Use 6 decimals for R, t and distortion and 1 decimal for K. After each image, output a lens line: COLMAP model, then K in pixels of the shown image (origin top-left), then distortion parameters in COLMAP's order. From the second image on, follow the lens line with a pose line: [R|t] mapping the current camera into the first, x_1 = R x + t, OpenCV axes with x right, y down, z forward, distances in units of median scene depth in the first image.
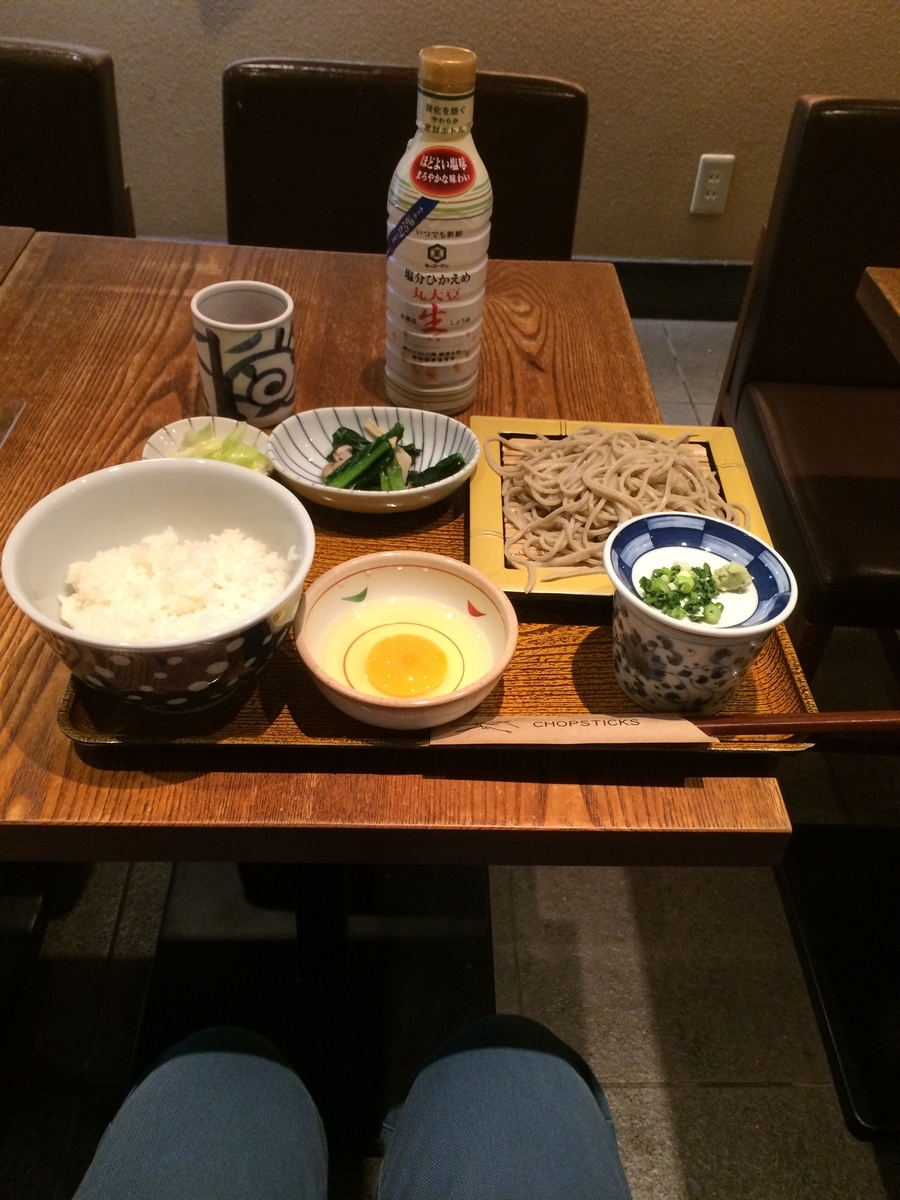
lens RADIAL K [[1095.1, 0, 450.4], [0, 1095.1, 561.9], [0, 0, 1]] dist [0.124664, -0.197716]
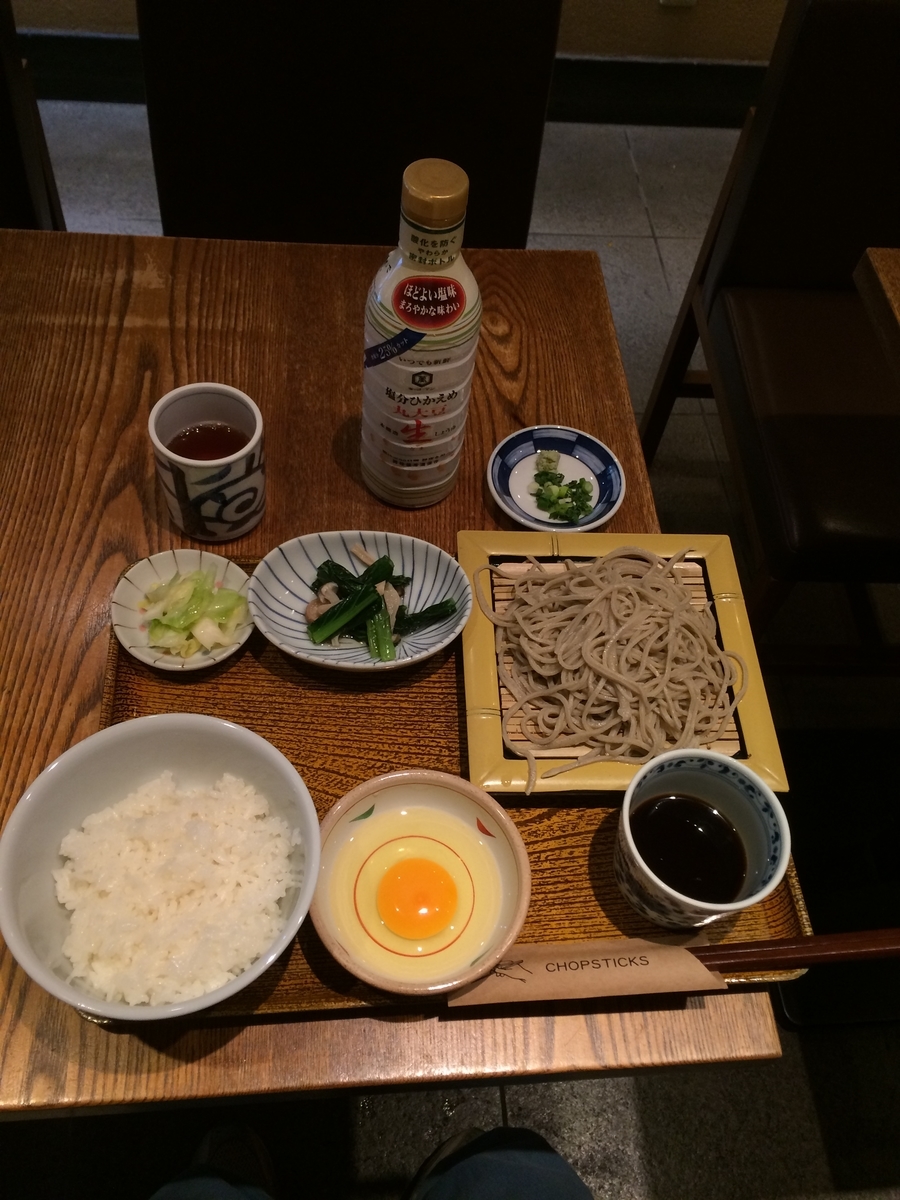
lens RADIAL K [[1095.1, 0, 450.4], [0, 1095.1, 561.9], [0, 0, 1]] dist [0.124664, -0.197716]
pose [[0.997871, -0.024009, 0.060647, -0.045850], [0.006447, 0.961545, 0.274572, -0.370570], [-0.064907, -0.273596, 0.959652, 0.089659]]
